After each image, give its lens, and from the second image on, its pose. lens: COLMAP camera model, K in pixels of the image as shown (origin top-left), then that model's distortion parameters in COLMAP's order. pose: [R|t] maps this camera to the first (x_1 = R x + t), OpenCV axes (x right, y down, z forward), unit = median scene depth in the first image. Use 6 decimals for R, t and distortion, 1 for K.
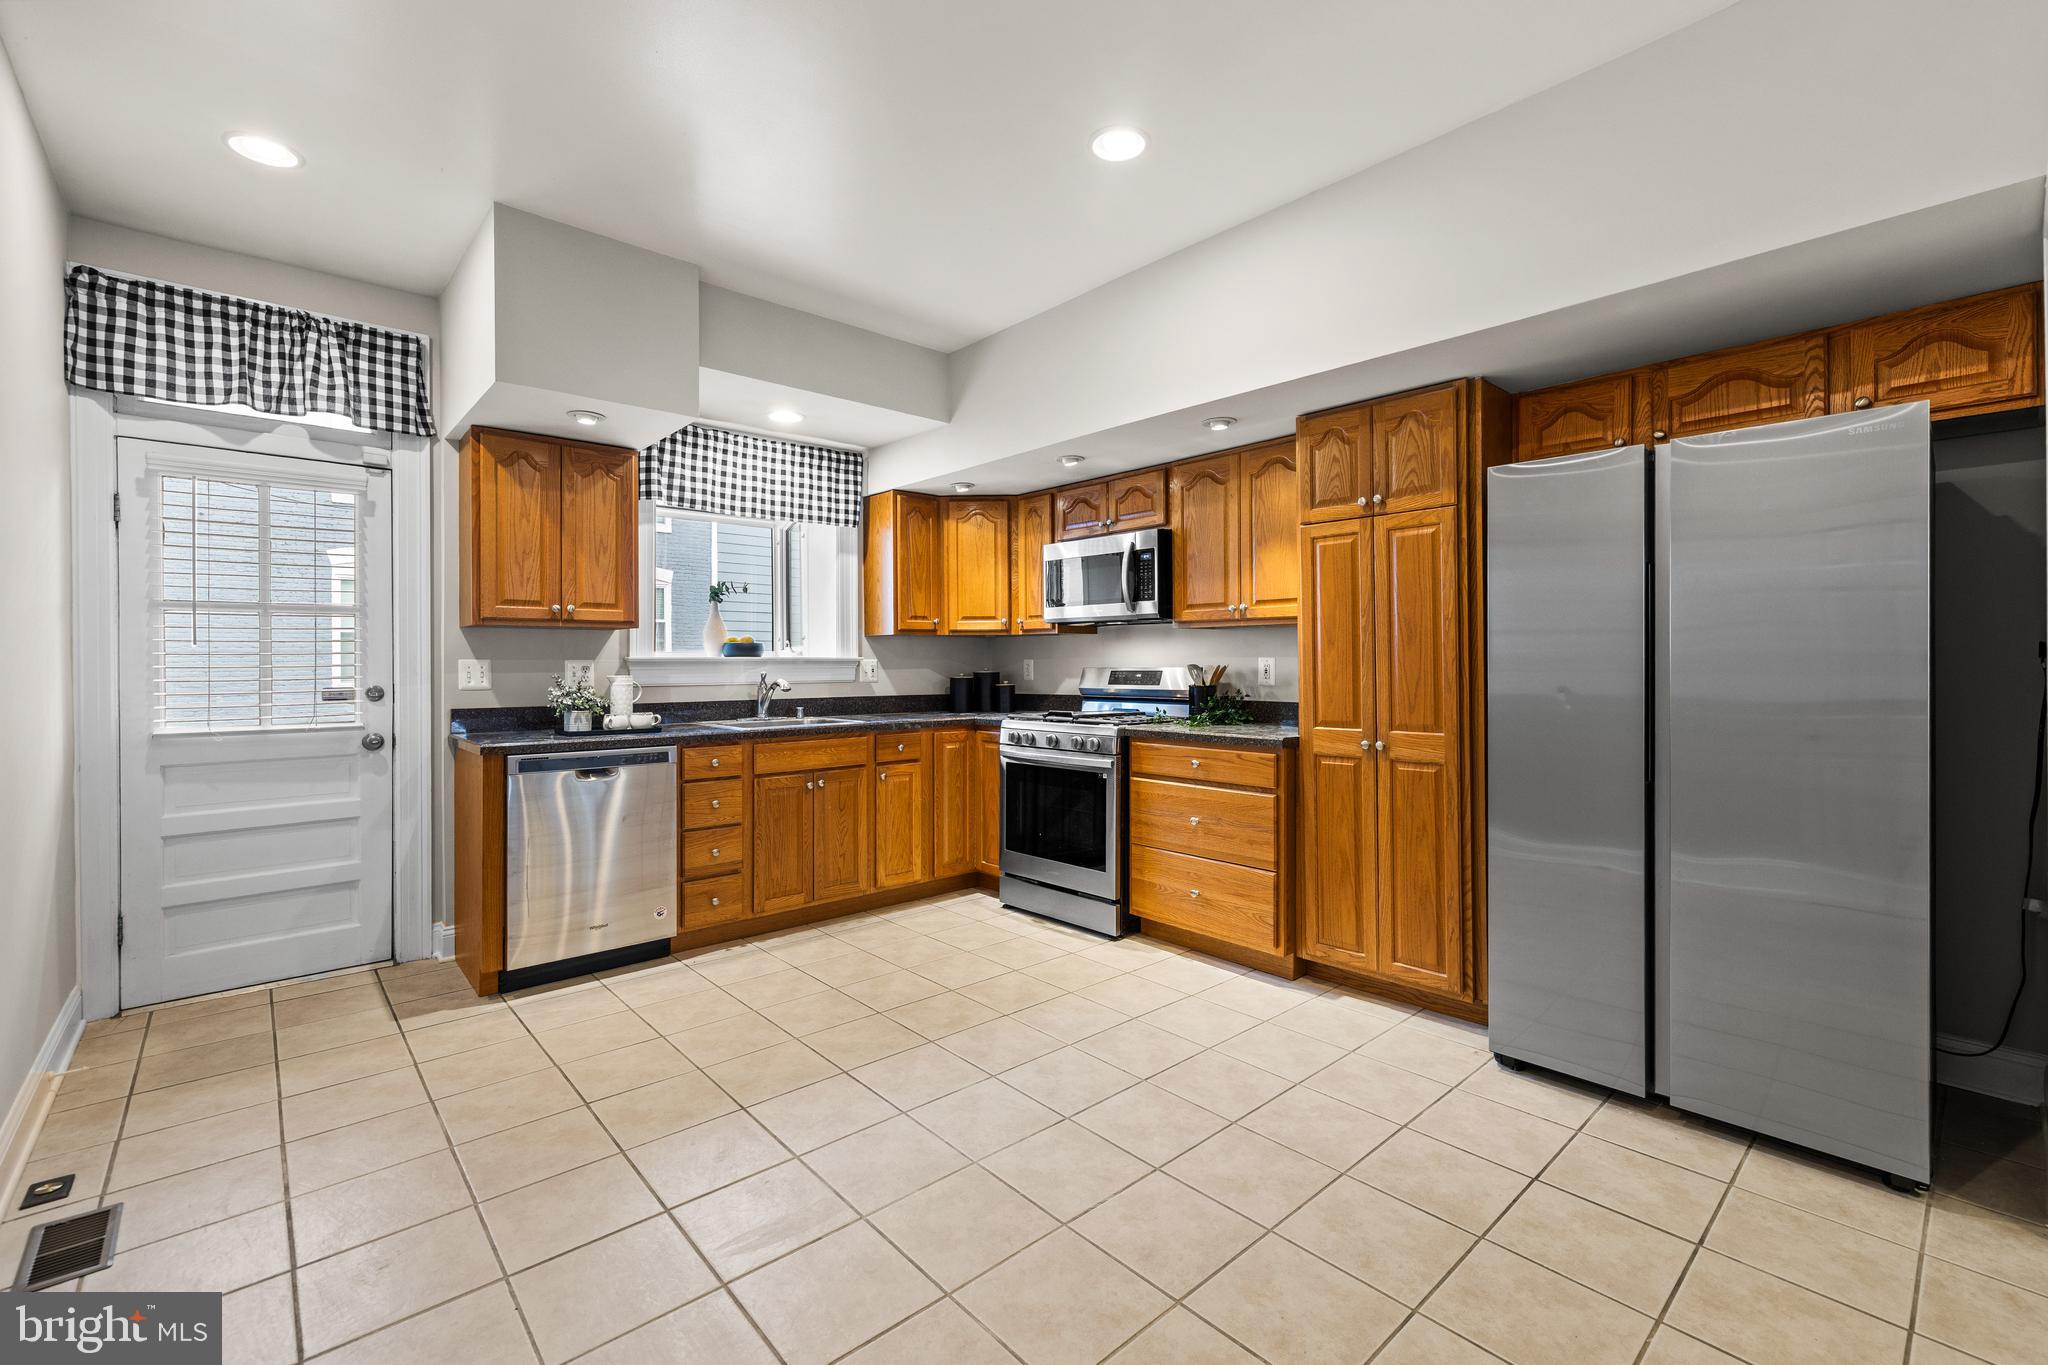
lens RADIAL K [[867.6, 0, 1026.5], [0, 867.6, 667.7], [0, 0, 1]] dist [0.000684, -0.000415]
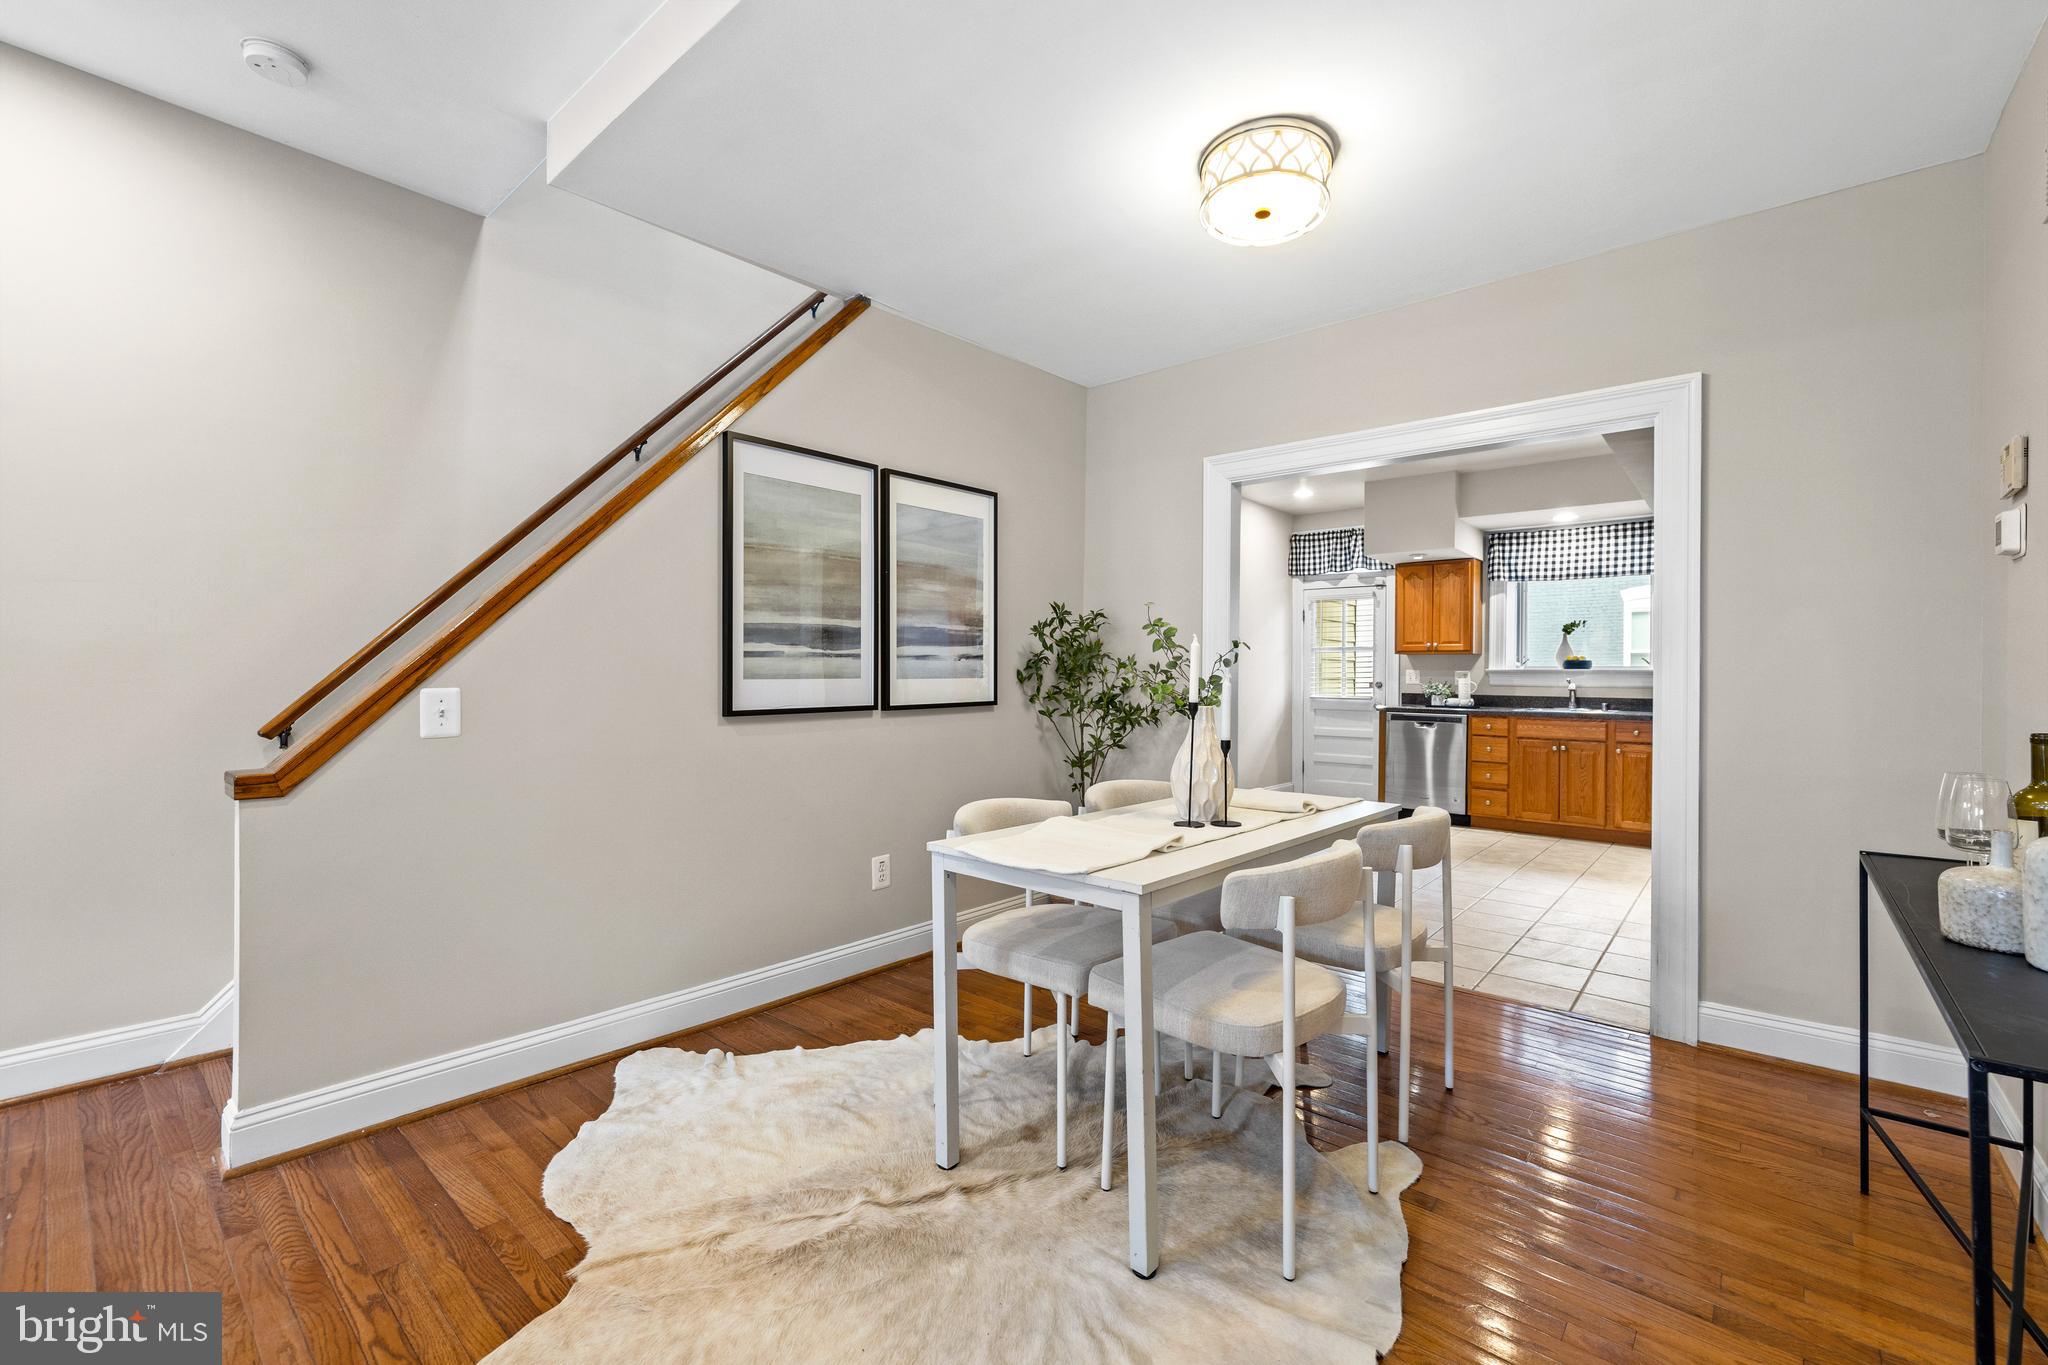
lens RADIAL K [[867.6, 0, 1029.8], [0, 867.6, 673.8], [0, 0, 1]] dist [0.000684, -0.000415]
pose [[0.119407, 0.003068, -0.992841, 1.275602], [-0.017246, 0.999851, 0.001016, 0.013281], [0.992696, 0.017001, 0.119442, -0.167353]]
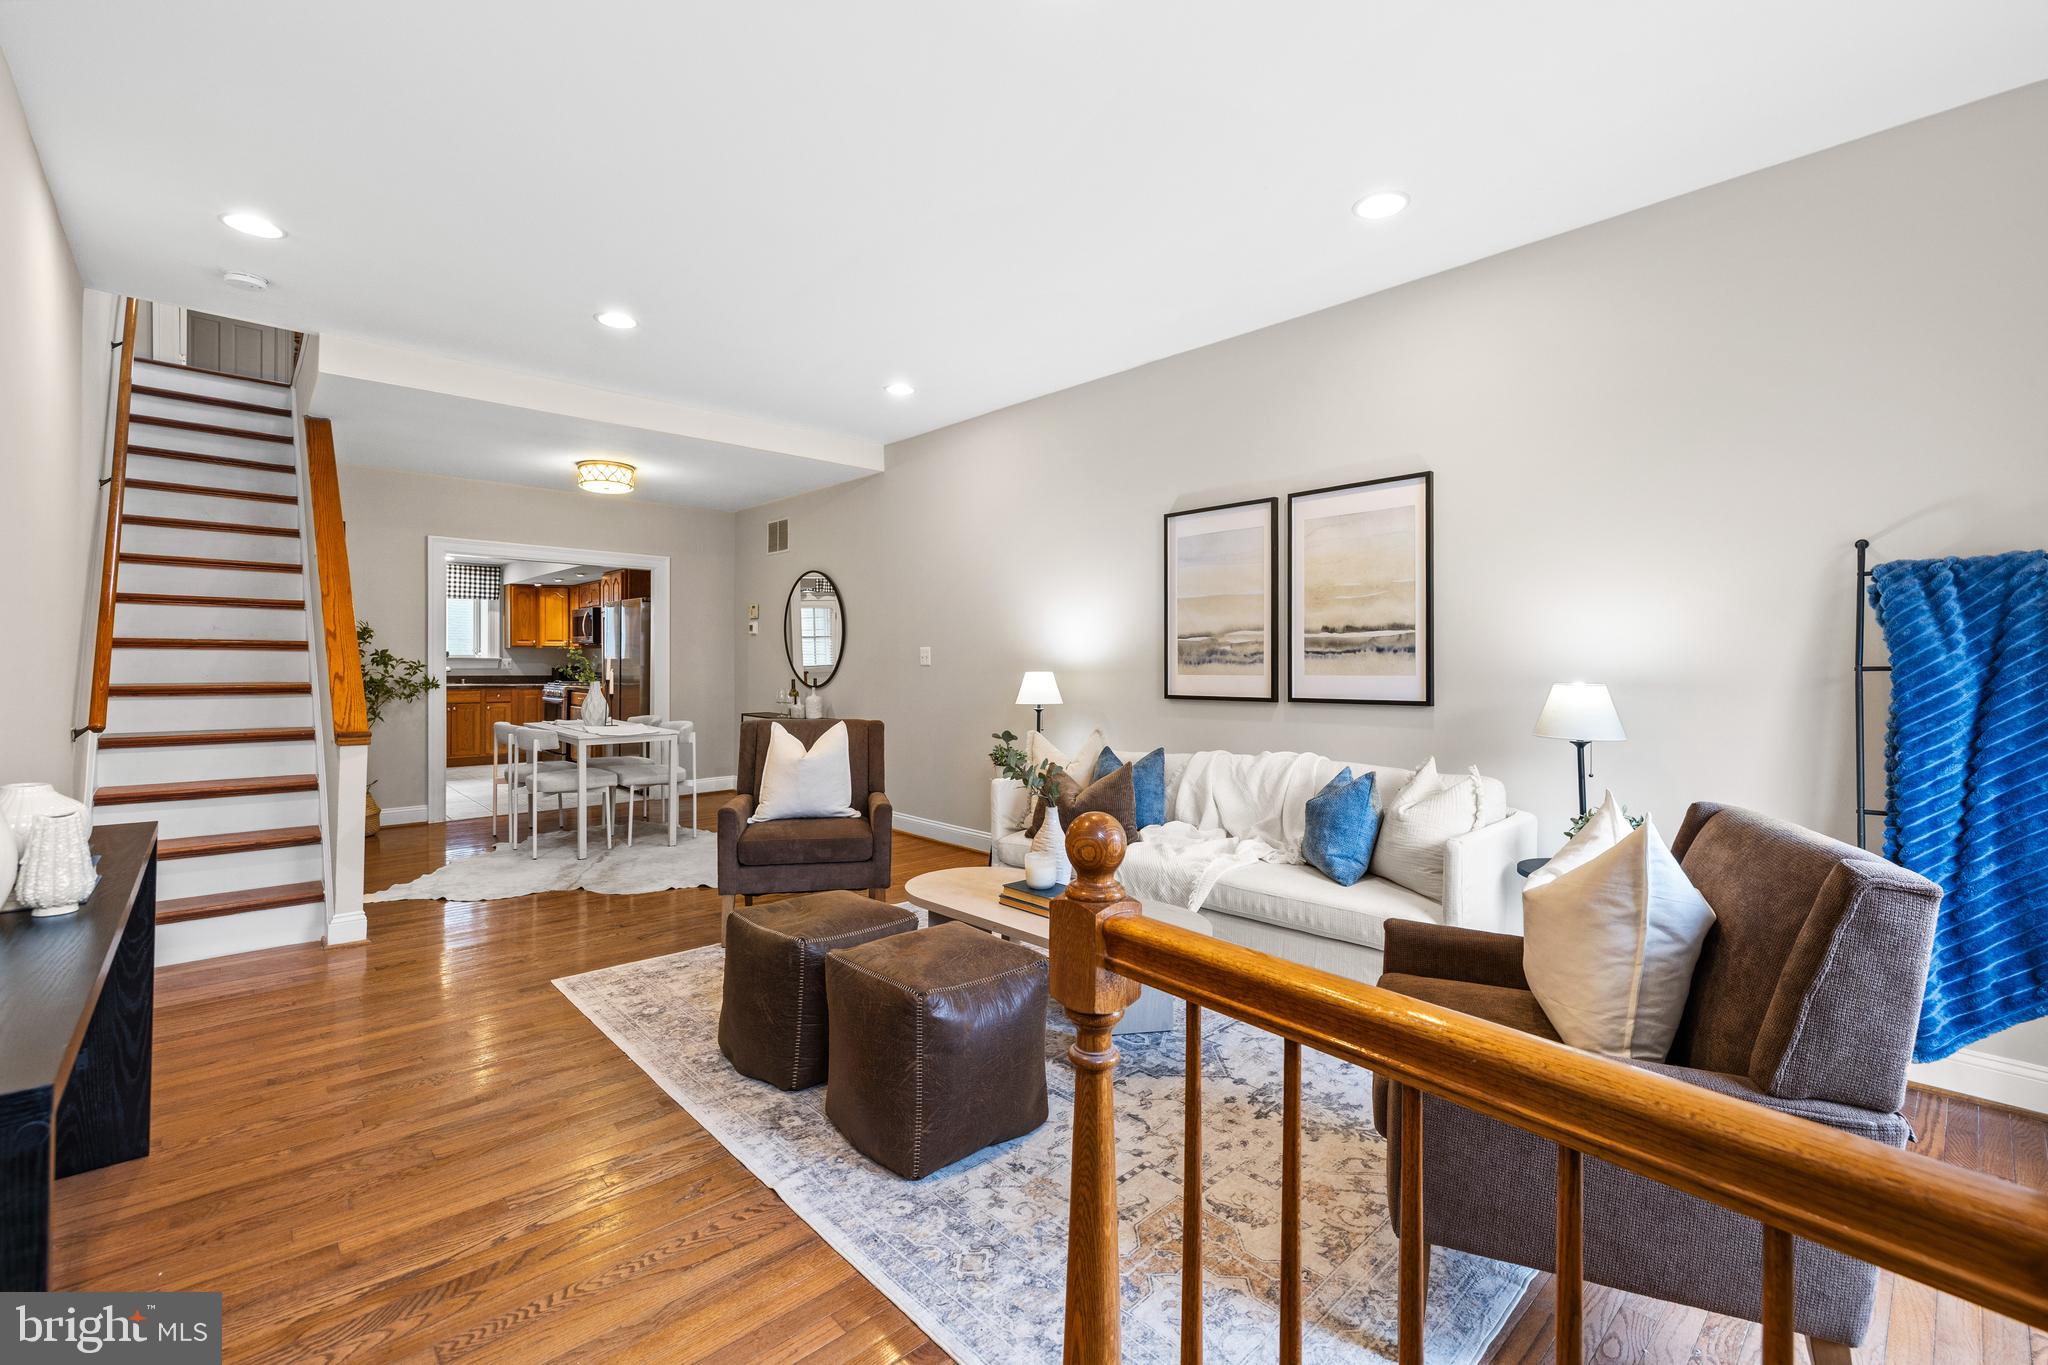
lens RADIAL K [[867.6, 0, 1037.7], [0, 867.6, 664.3], [0, 0, 1]] dist [0.000684, -0.000415]
pose [[0.999849, 0.010783, 0.013653, 1.451132], [-0.010705, 0.999926, -0.005725, 0.003622], [-0.013714, 0.005578, 0.999890, -1.559662]]
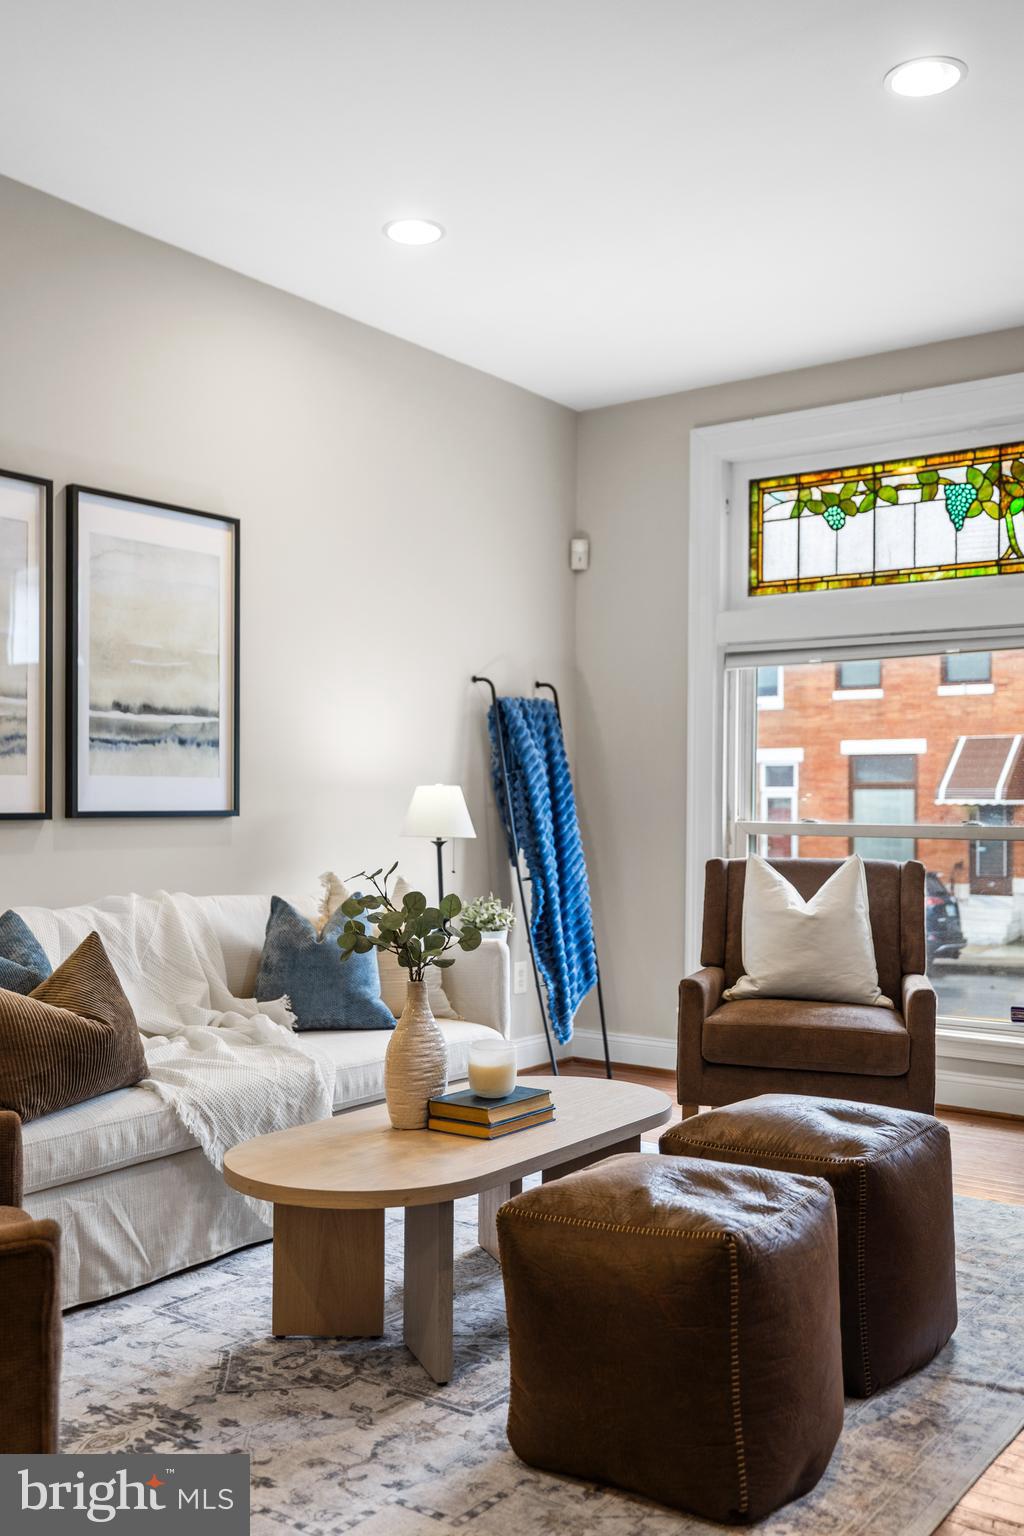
lens RADIAL K [[1435.6, 0, 504.1], [0, 1435.6, 776.5], [0, 0, 1]] dist [0.007174, 0.000000]
pose [[-0.186019, 0.026820, 0.982180, 0.658337], [0.001272, 0.999633, -0.027056, 0.037832], [-0.982545, -0.003783, -0.185985, -0.643028]]
